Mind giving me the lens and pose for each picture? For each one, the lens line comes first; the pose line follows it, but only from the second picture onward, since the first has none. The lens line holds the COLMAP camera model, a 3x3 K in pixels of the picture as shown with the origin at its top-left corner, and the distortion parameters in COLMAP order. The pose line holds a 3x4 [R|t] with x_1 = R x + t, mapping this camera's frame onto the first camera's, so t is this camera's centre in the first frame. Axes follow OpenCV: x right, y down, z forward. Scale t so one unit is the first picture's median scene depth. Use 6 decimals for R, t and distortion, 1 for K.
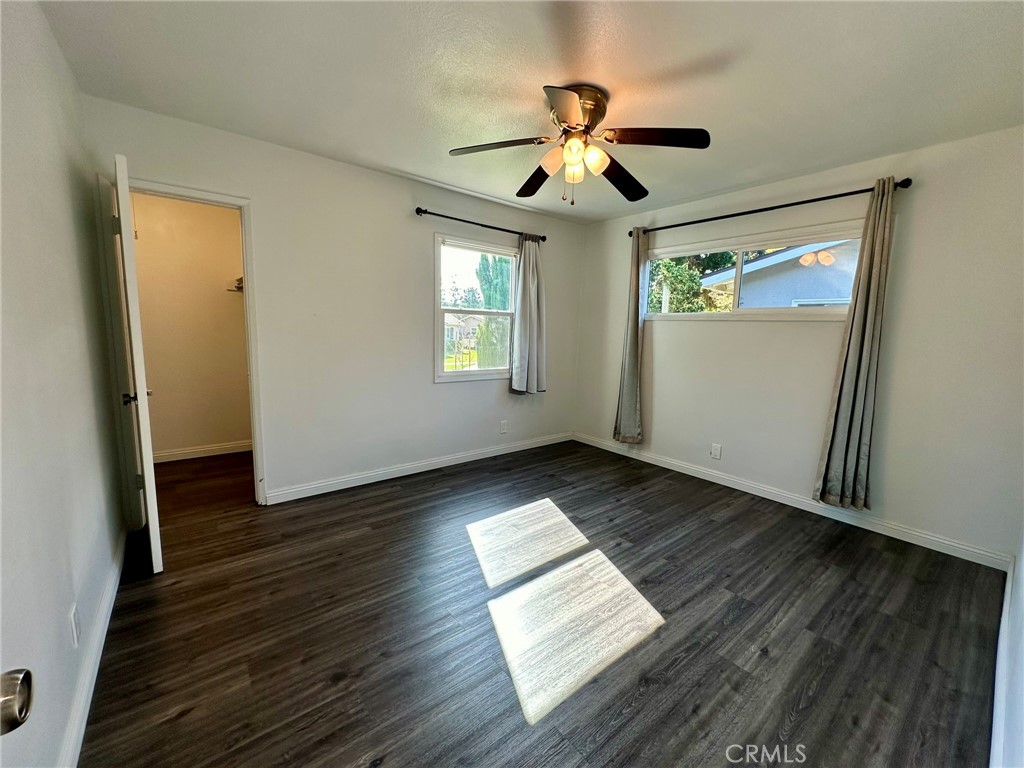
lens RADIAL K [[408.7, 0, 512.0], [0, 408.7, 379.9], [0, 0, 1]] dist [-0.003782, 0.001925]
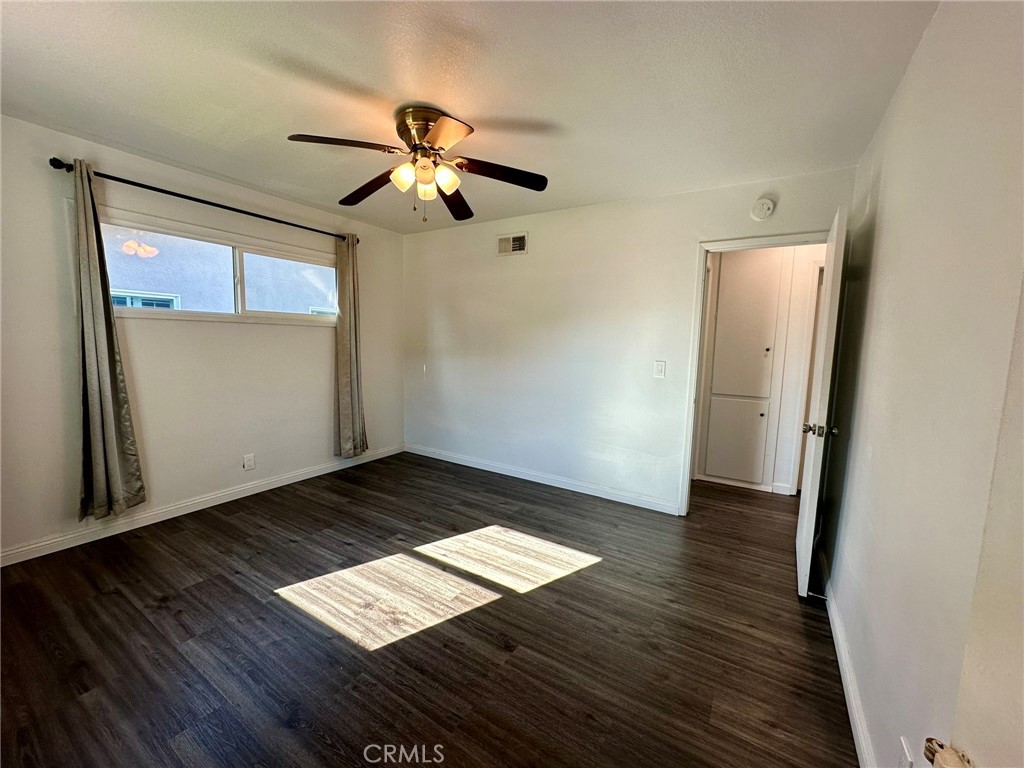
lens RADIAL K [[408.7, 0, 511.6], [0, 408.7, 384.3], [0, 0, 1]] dist [-0.003782, 0.001925]
pose [[-0.323378, -0.143235, 0.935366, -0.735389], [0.082588, 0.980433, 0.178689, -0.159373], [-0.942659, 0.135034, -0.305222, 0.931956]]
